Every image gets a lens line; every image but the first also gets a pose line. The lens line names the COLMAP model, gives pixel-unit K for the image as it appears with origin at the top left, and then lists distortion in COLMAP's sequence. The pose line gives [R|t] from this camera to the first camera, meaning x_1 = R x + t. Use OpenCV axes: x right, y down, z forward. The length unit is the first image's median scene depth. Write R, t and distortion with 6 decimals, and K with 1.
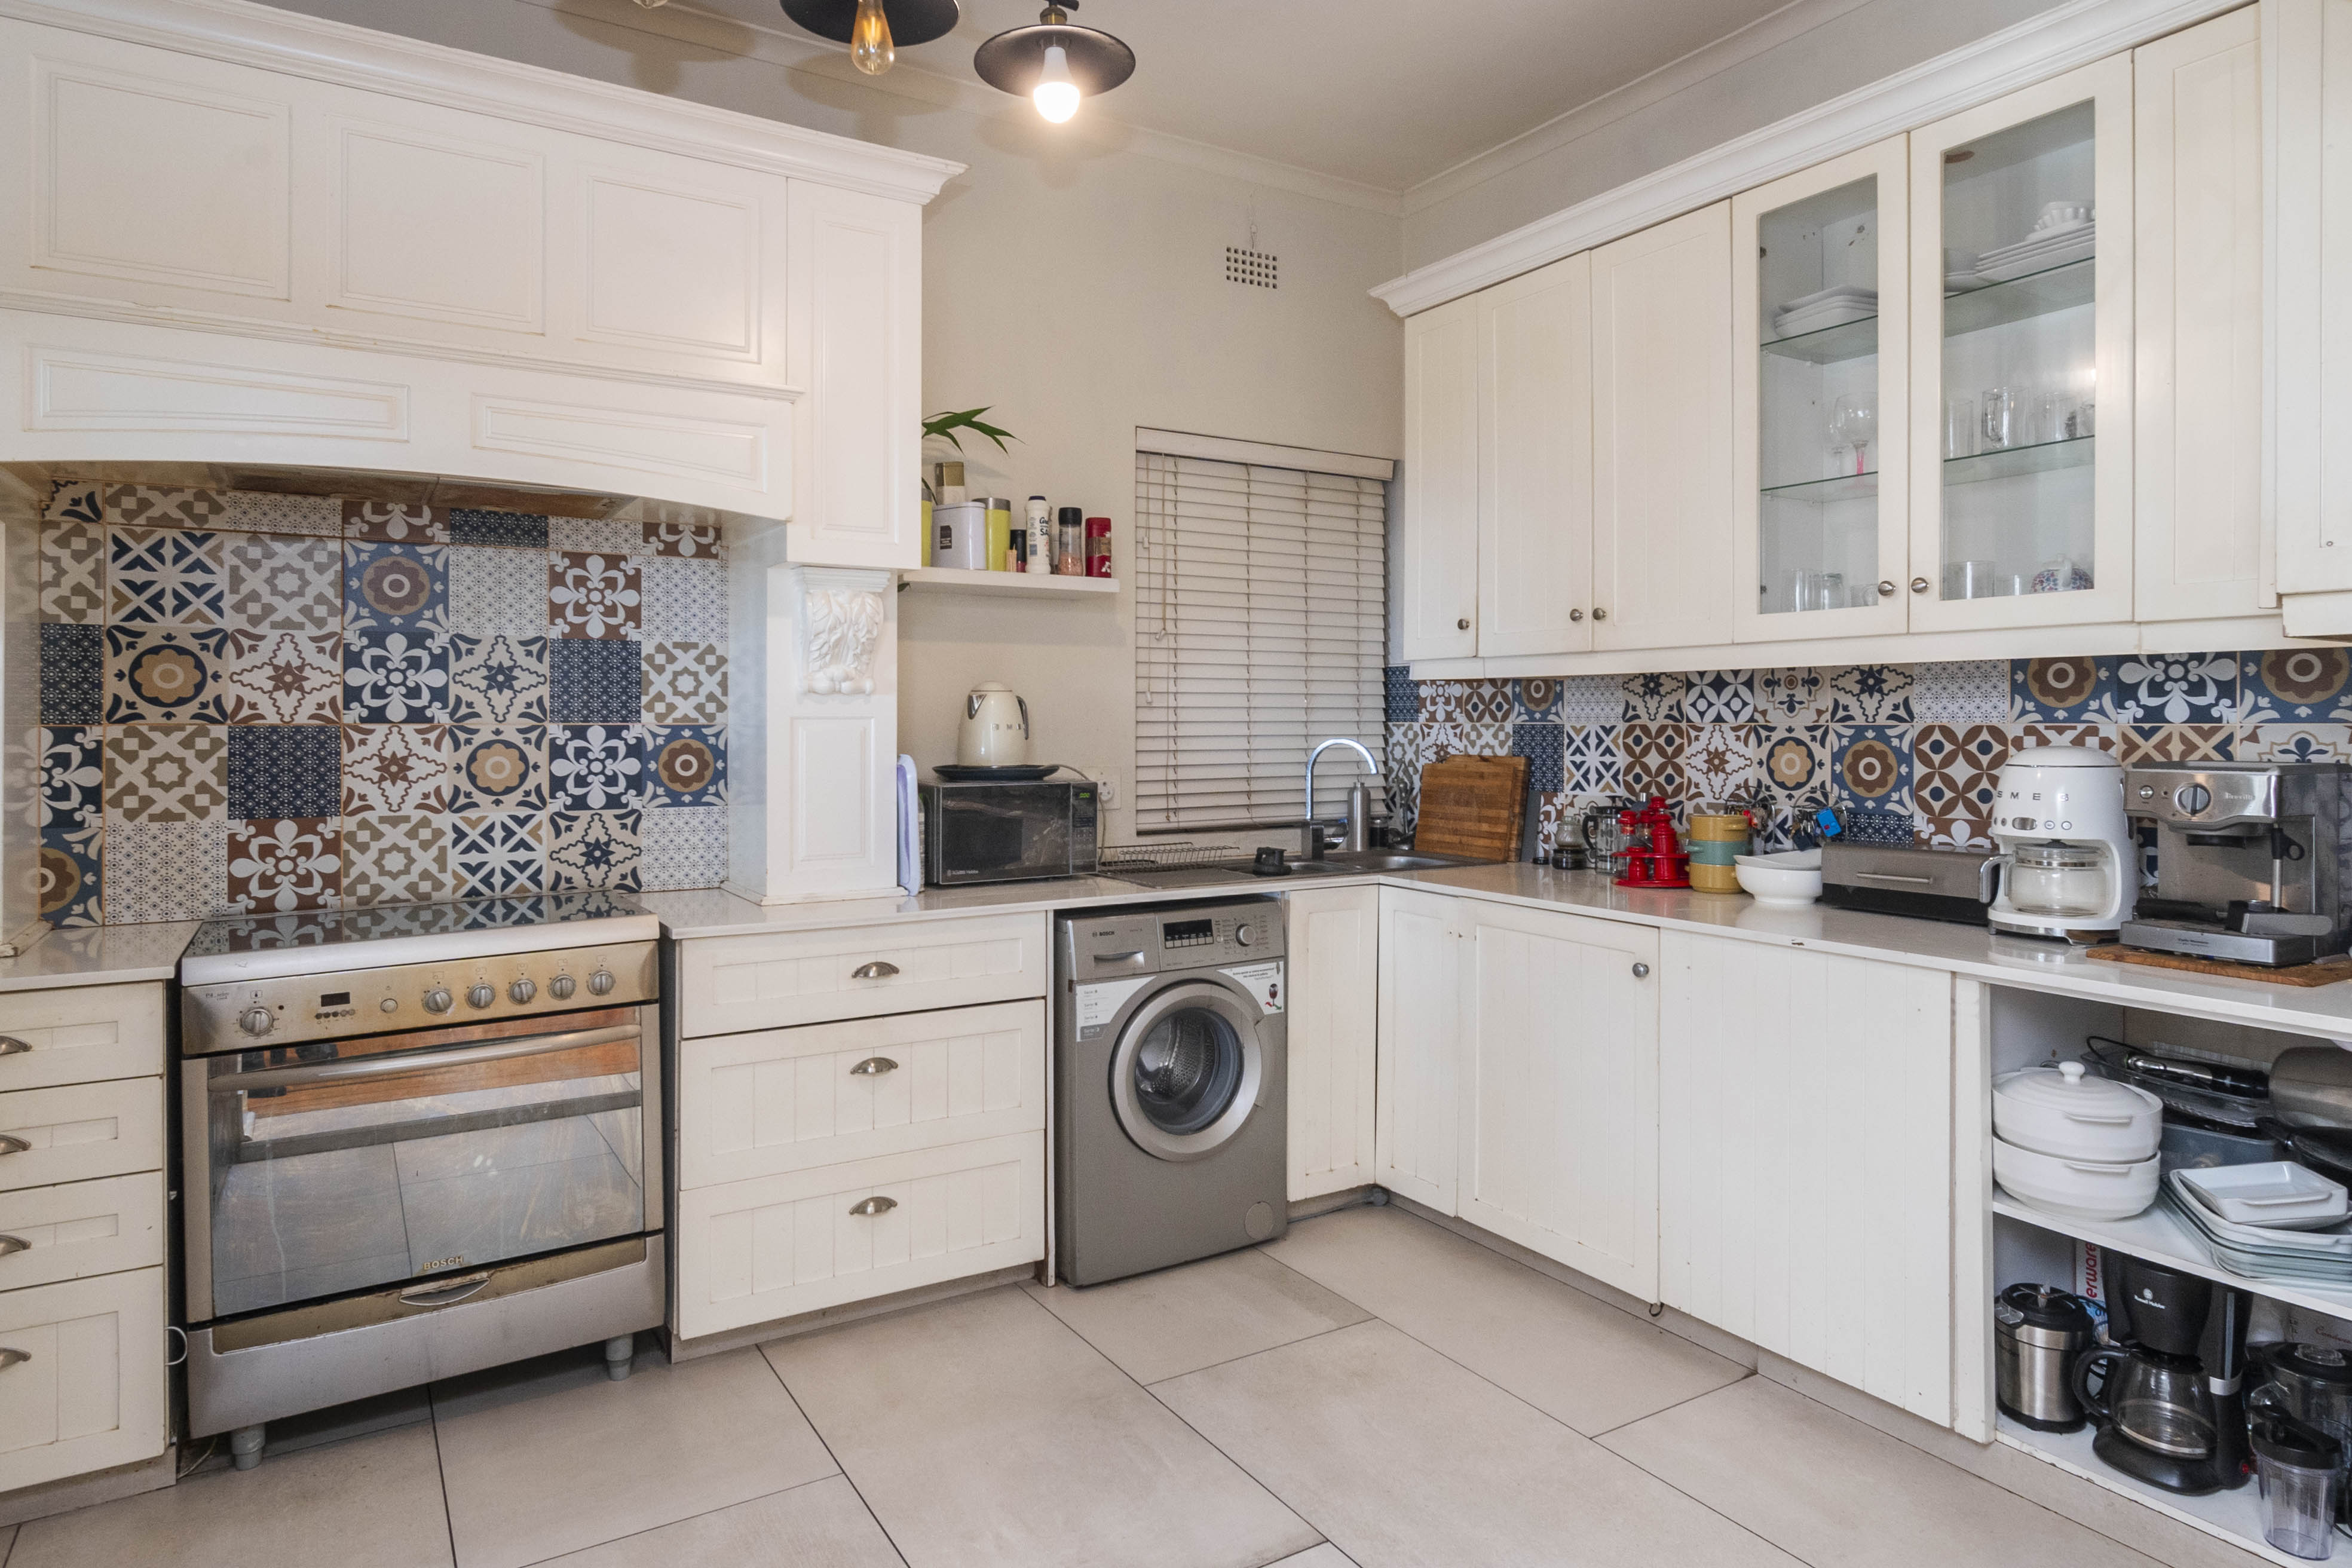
lens RADIAL K [[1392.6, 0, 1173.0], [0, 1392.6, 672.7], [0, 0, 1]] dist [-0.001930, -0.000671]
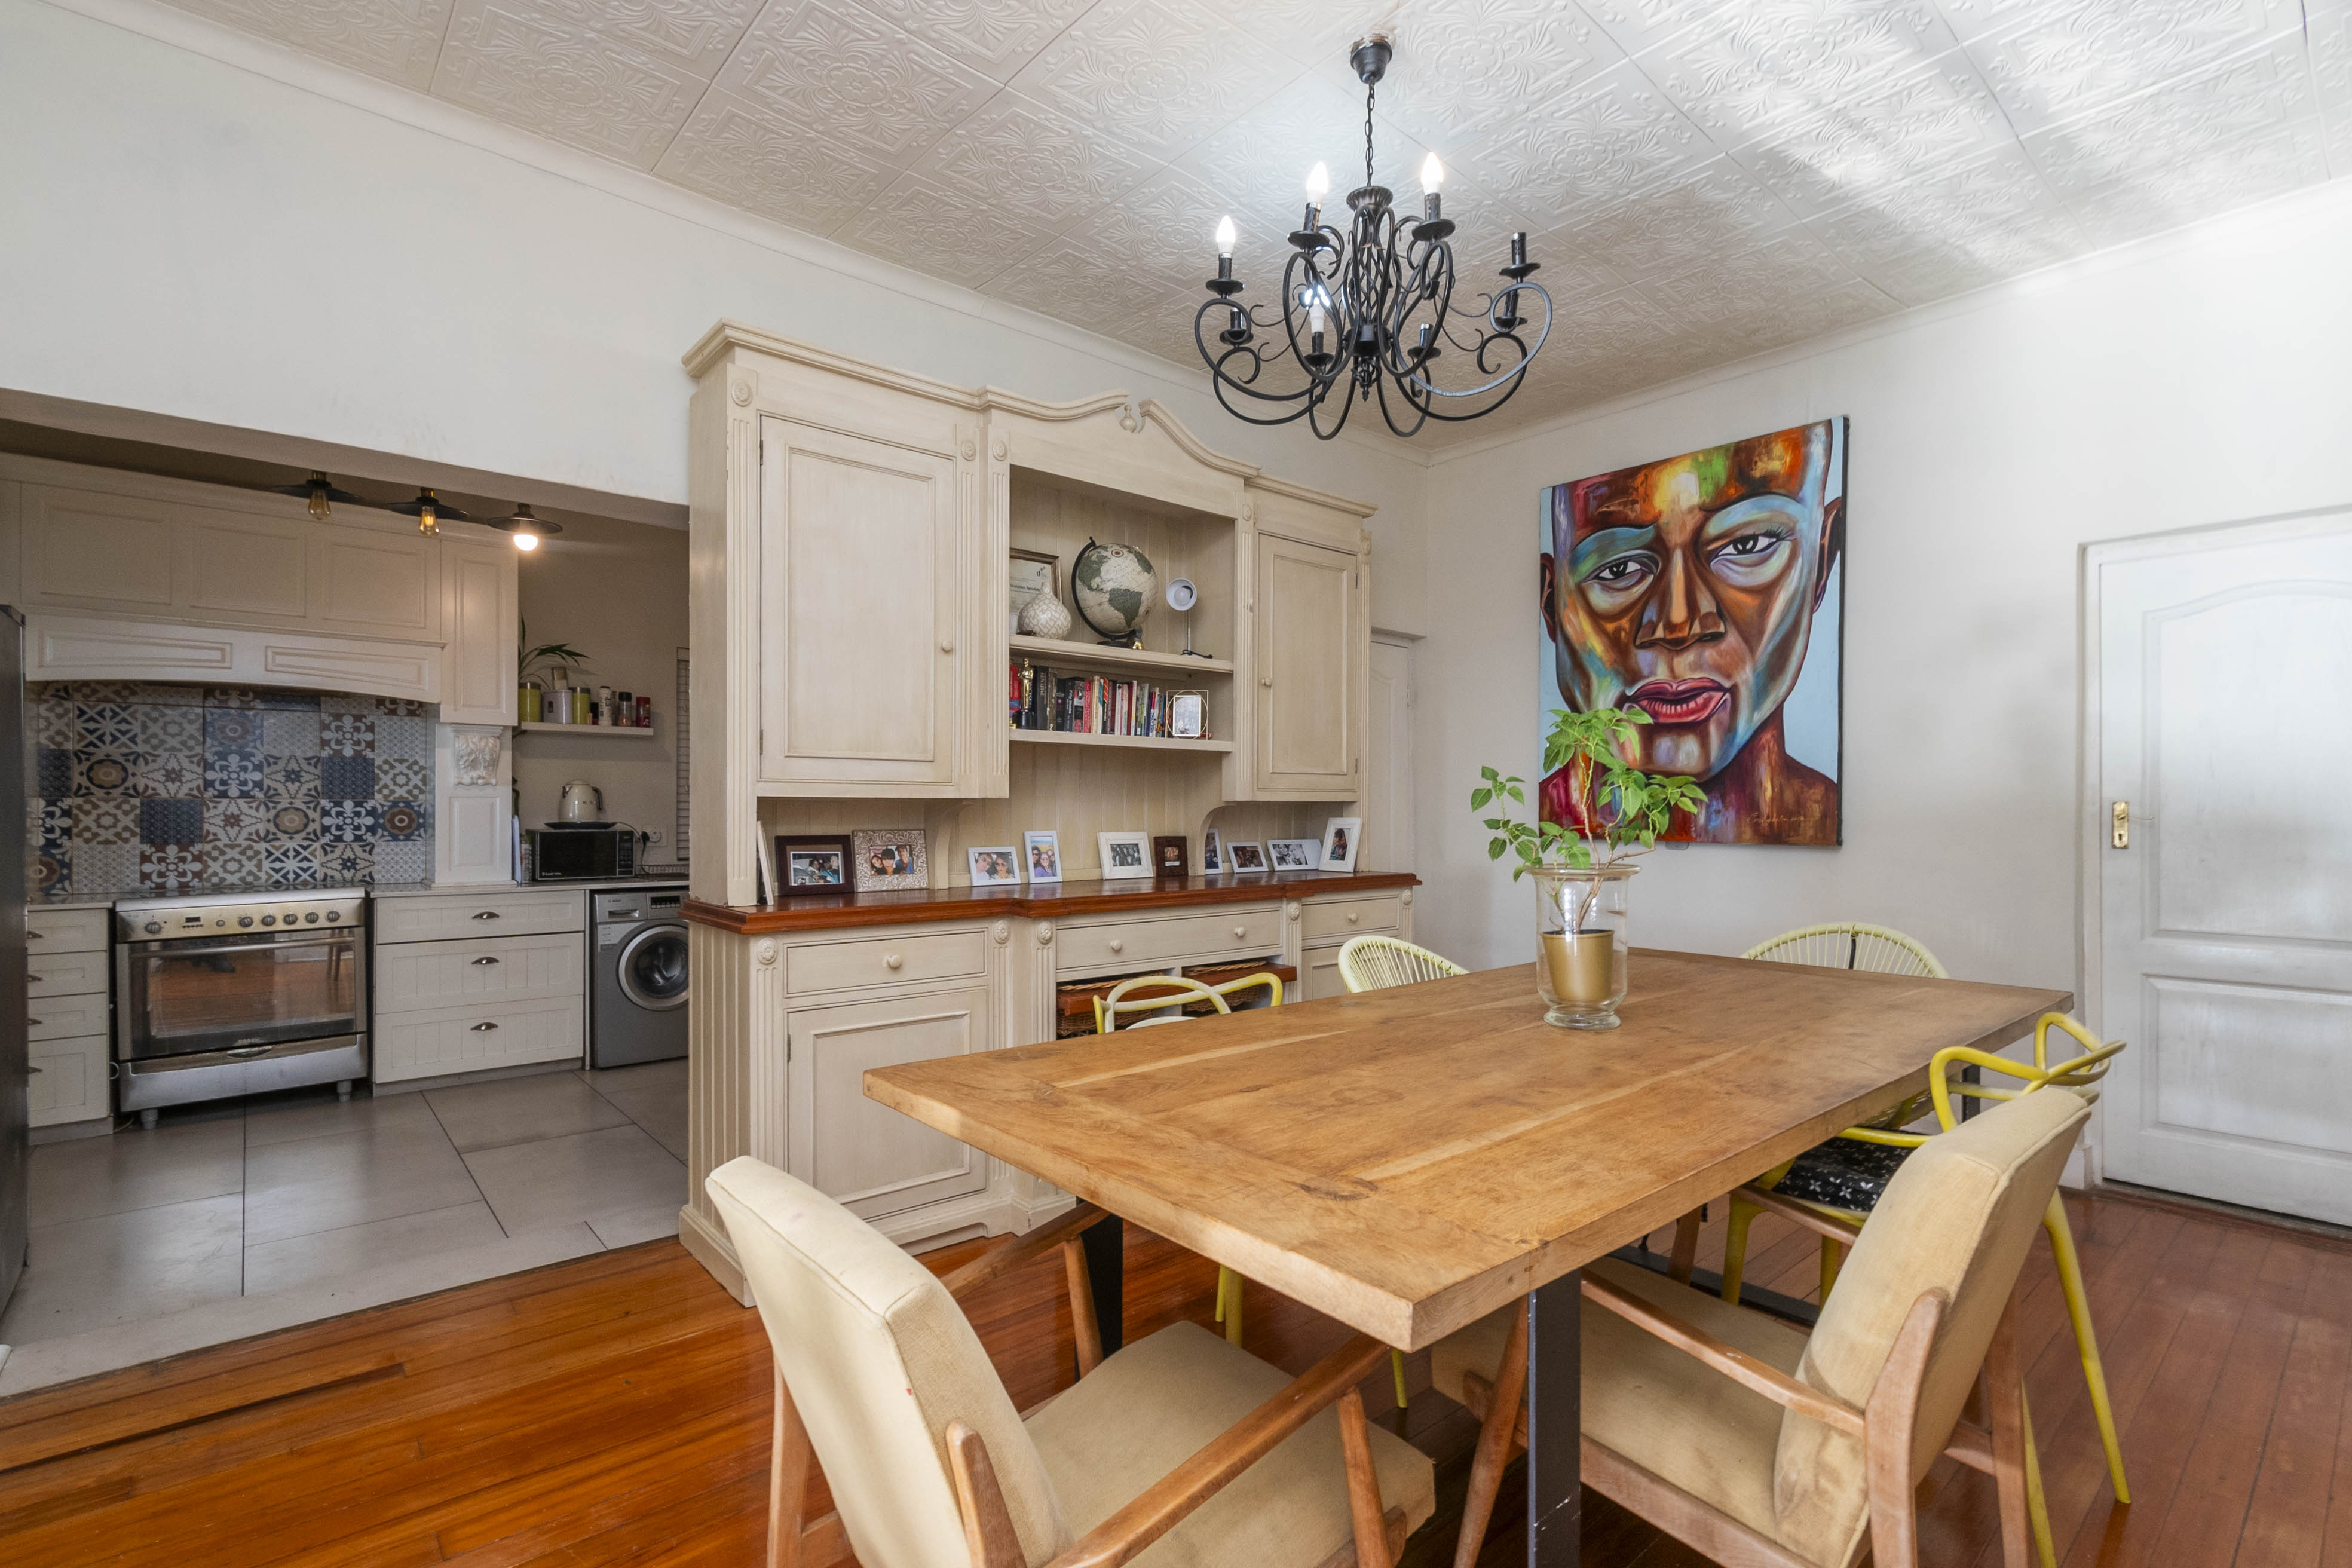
lens RADIAL K [[1117.6, 0, 1176.0], [0, 1117.6, 784.0], [0, 0, 1]] dist [0.018702, -0.010422]
pose [[0.989948, 0.005684, 0.141320, 0.581150], [-0.006777, 0.999951, 0.007253, -0.005698], [-0.141272, -0.008138, 0.989937, -0.836630]]
